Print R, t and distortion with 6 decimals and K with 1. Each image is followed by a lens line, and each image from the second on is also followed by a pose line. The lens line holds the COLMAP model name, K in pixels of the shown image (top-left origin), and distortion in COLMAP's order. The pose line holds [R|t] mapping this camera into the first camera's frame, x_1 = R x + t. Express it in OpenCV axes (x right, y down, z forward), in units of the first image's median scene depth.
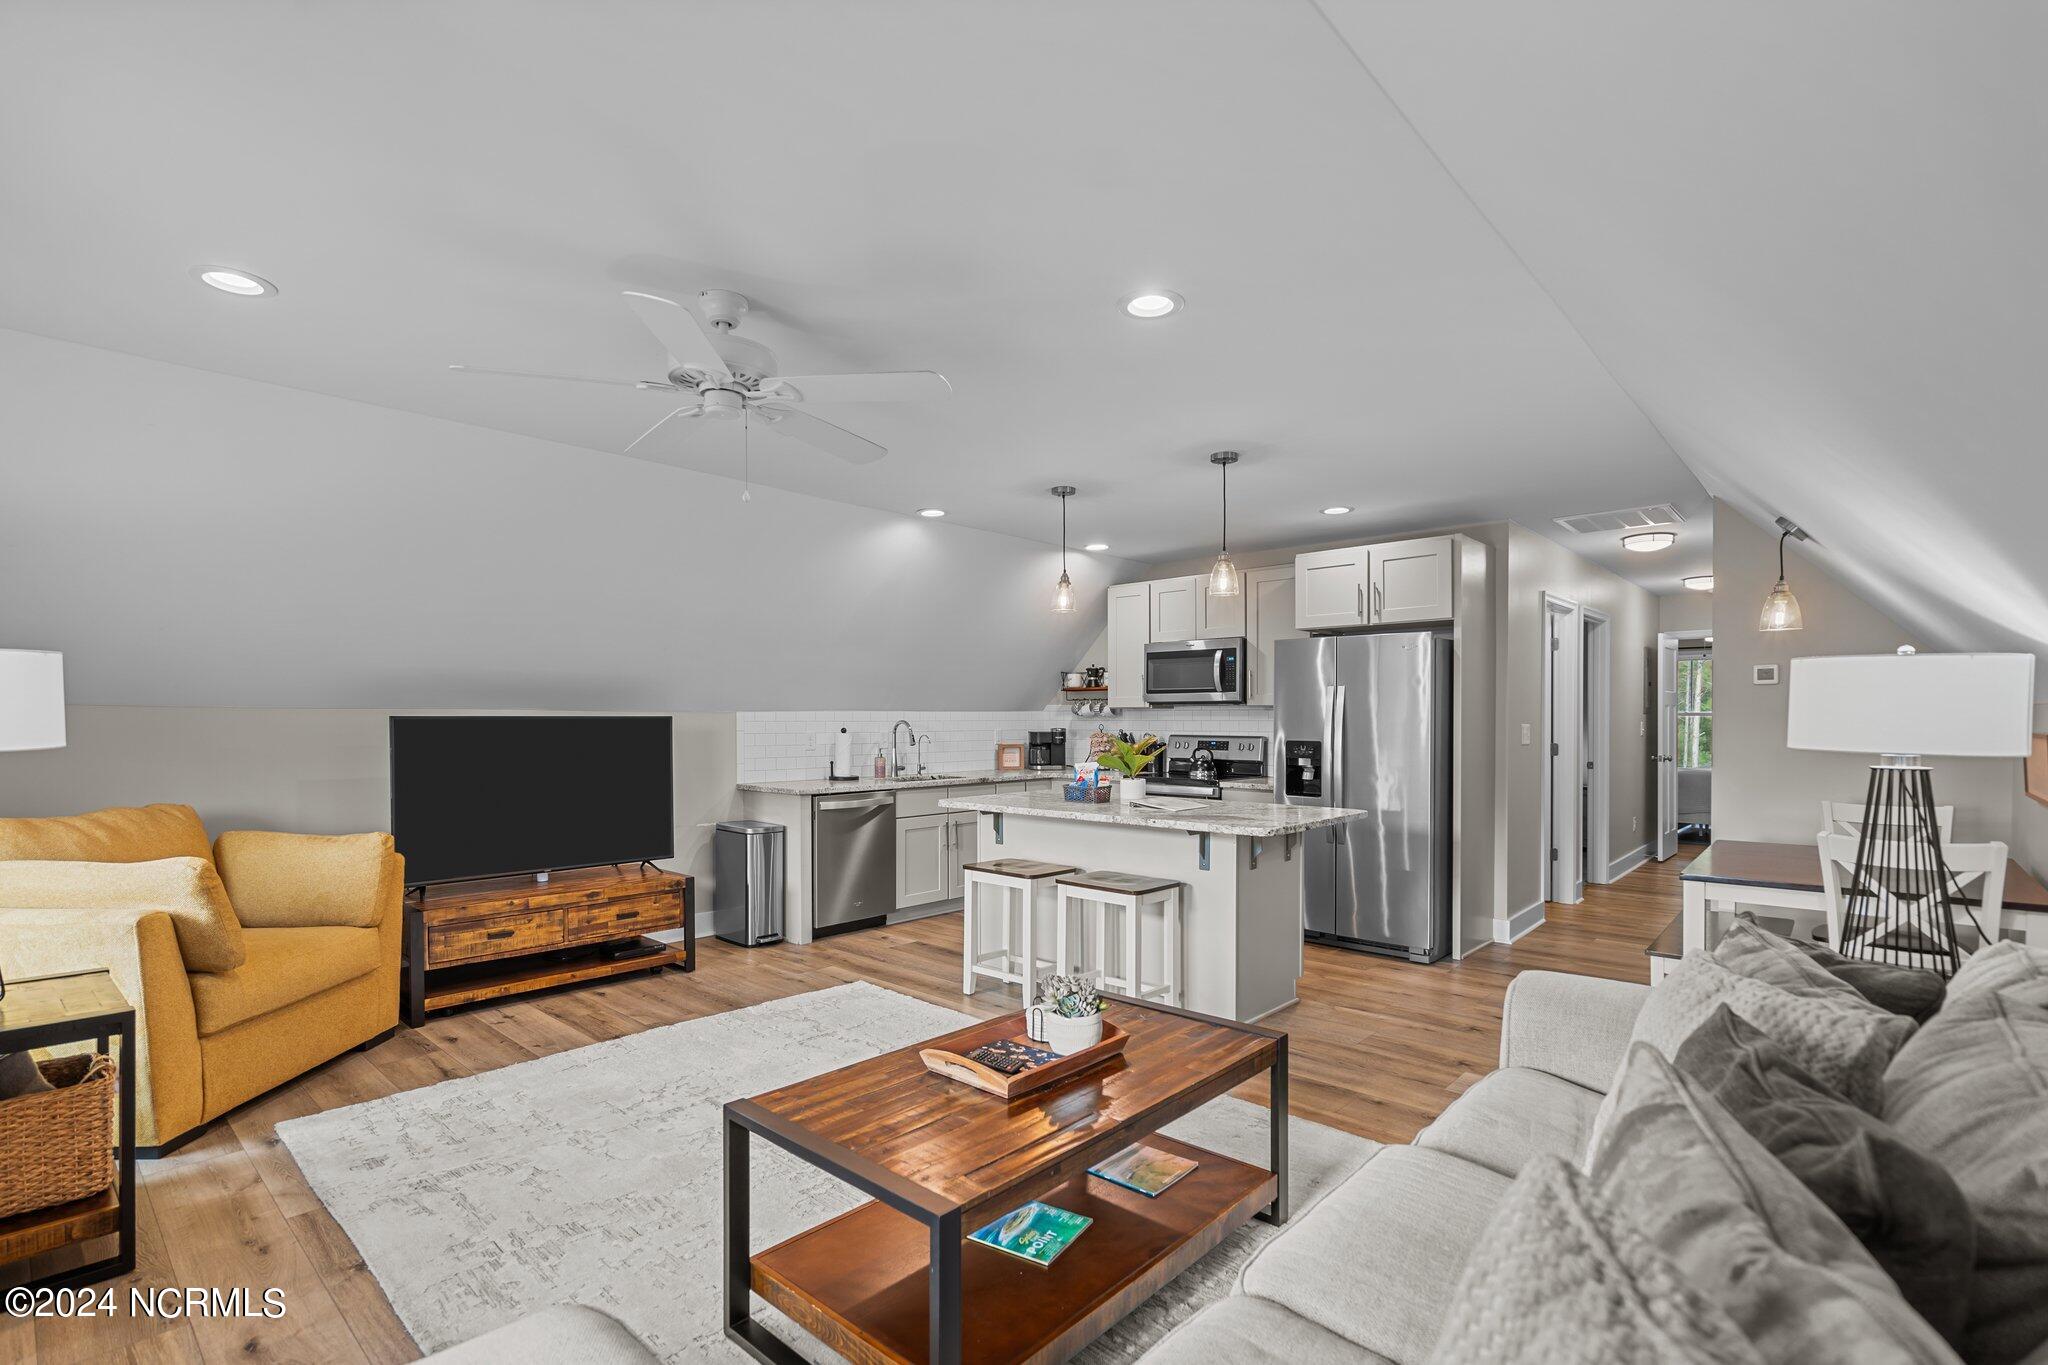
lens RADIAL K [[944.5, 0, 1013.7], [0, 944.5, 725.1], [0, 0, 1]] dist [-0.017104, -0.000552]
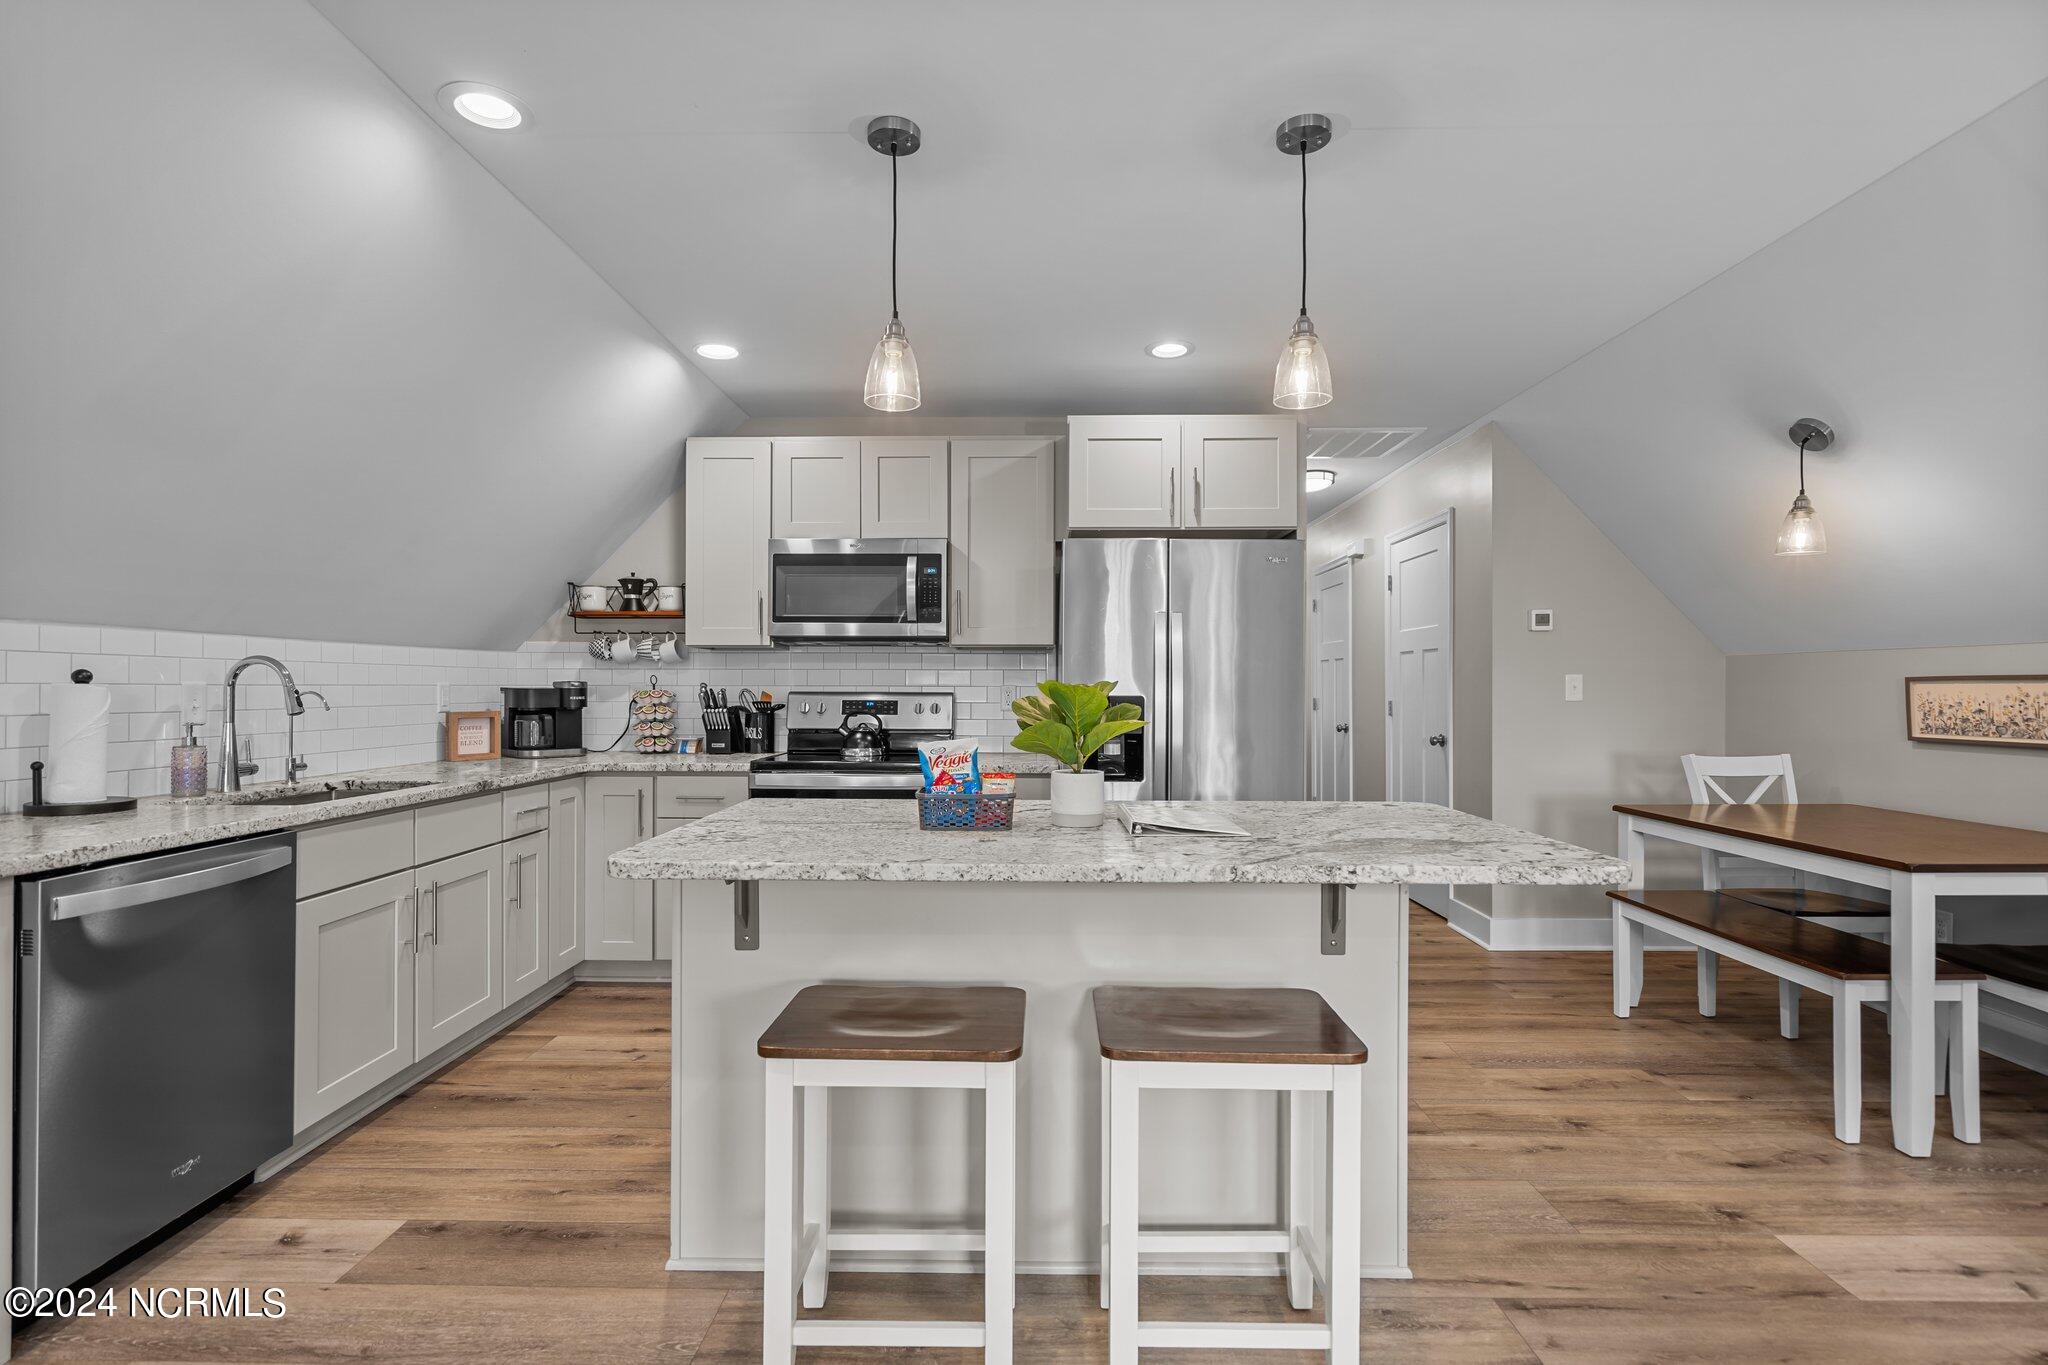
lens RADIAL K [[949.8, 0, 1023.0], [0, 949.8, 689.4], [0, 0, 1]] dist [-0.001091, 0.000079]
pose [[0.741686, 0.001422, 0.670745, -0.155559], [0.001256, 0.999993, -0.003509, 0.012378], [-0.670746, 0.003445, 0.741679, 0.480826]]
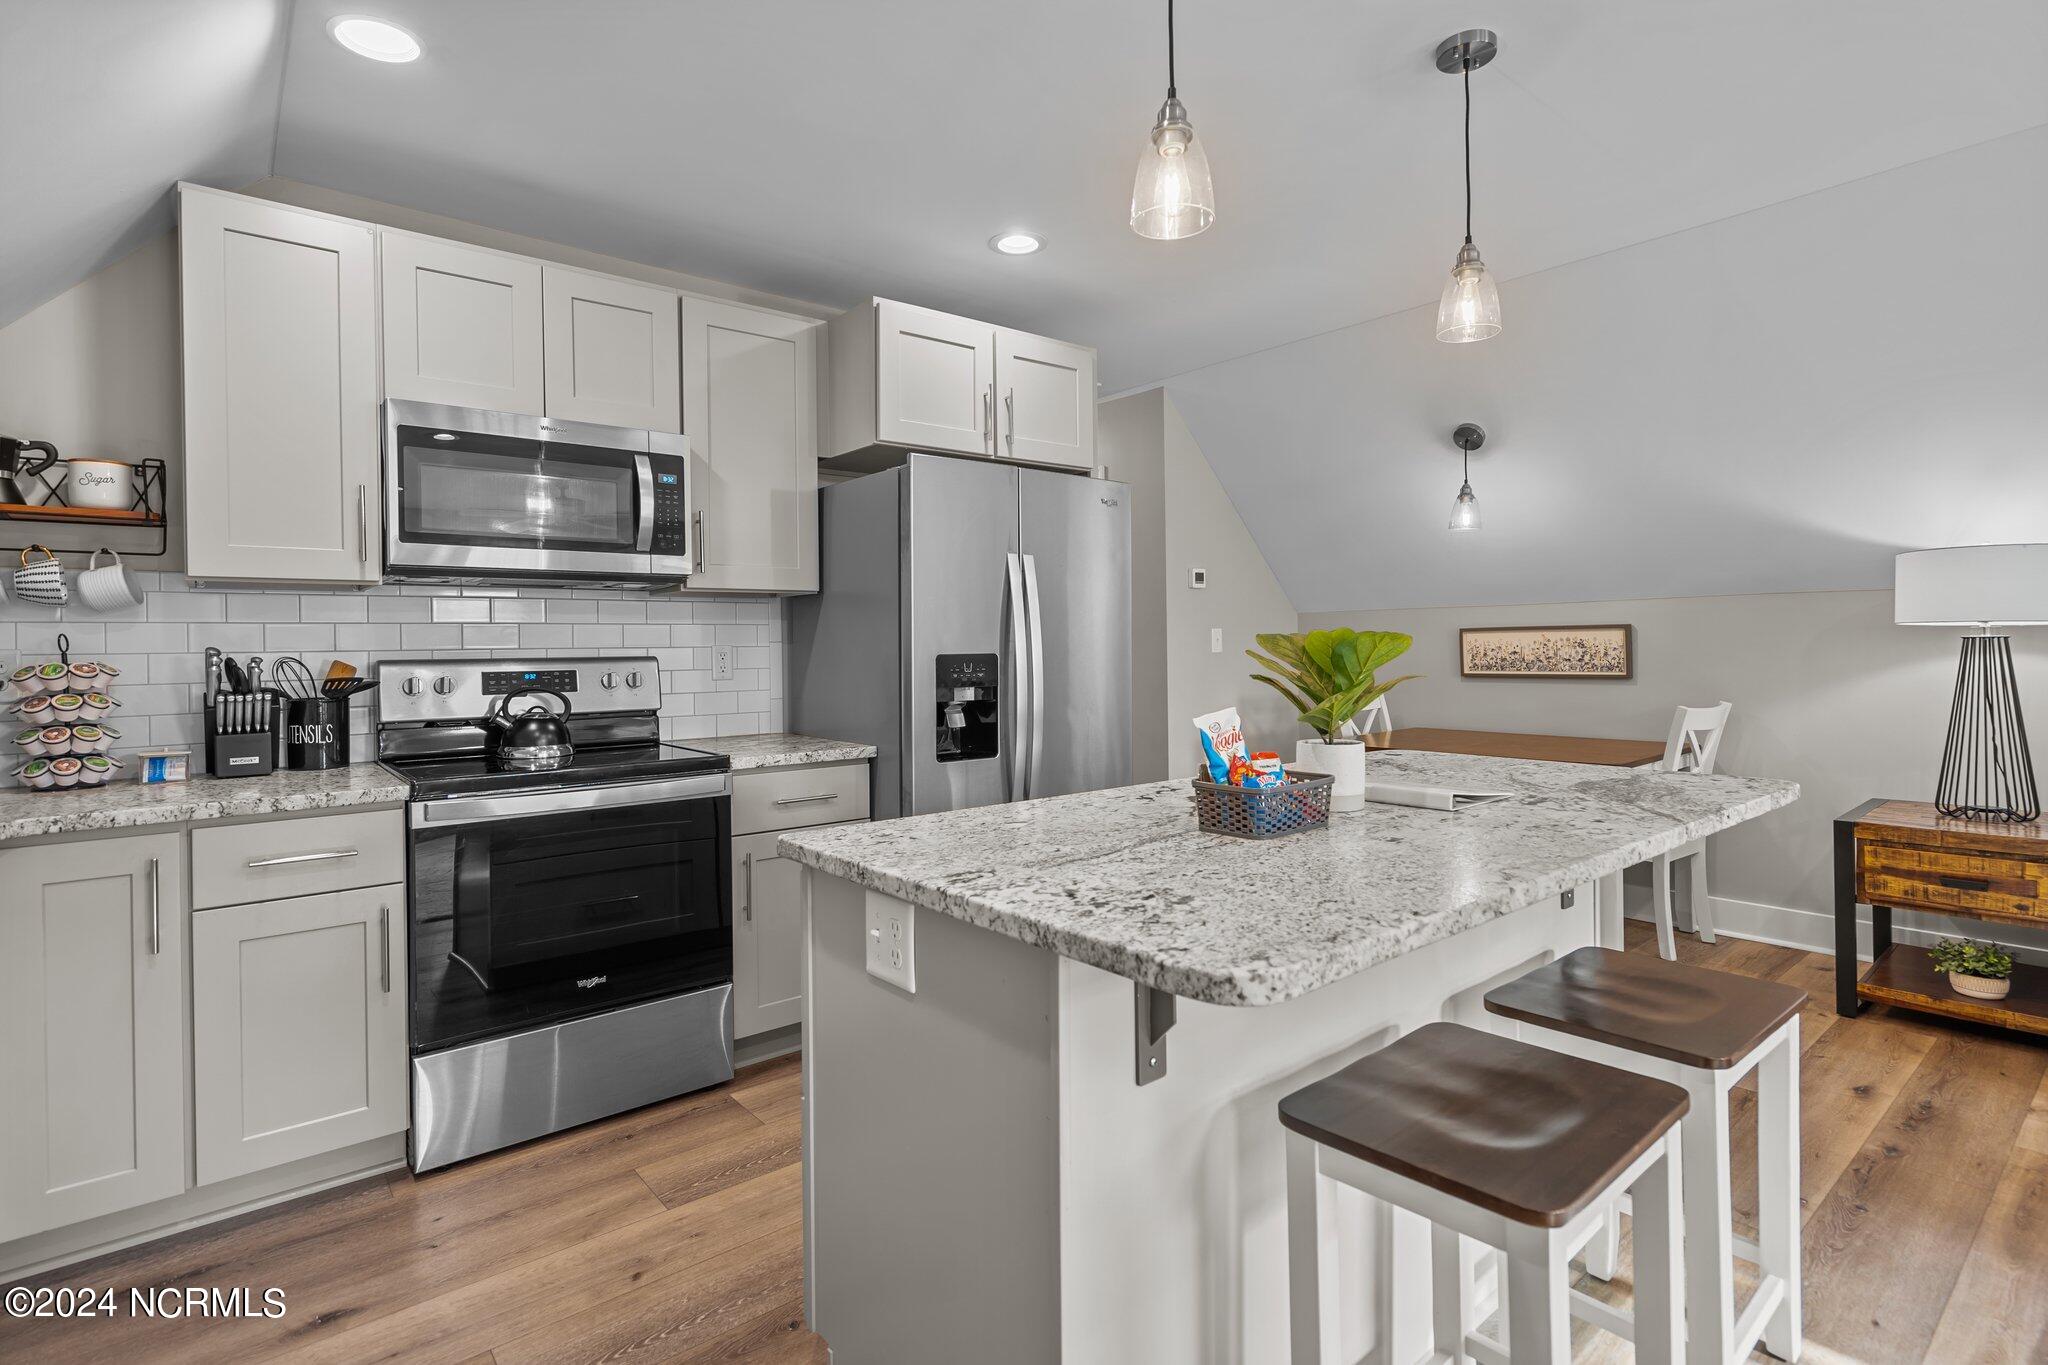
lens RADIAL K [[996.8, 0, 1032.8], [0, 996.8, 648.4], [0, 0, 1]] dist [0.001565, 0.000420]
pose [[0.129209, -0.003861, 0.991610, -0.209731], [0.020740, 0.999784, 0.001190, 0.011539], [-0.991400, 0.020412, 0.129261, 0.772951]]
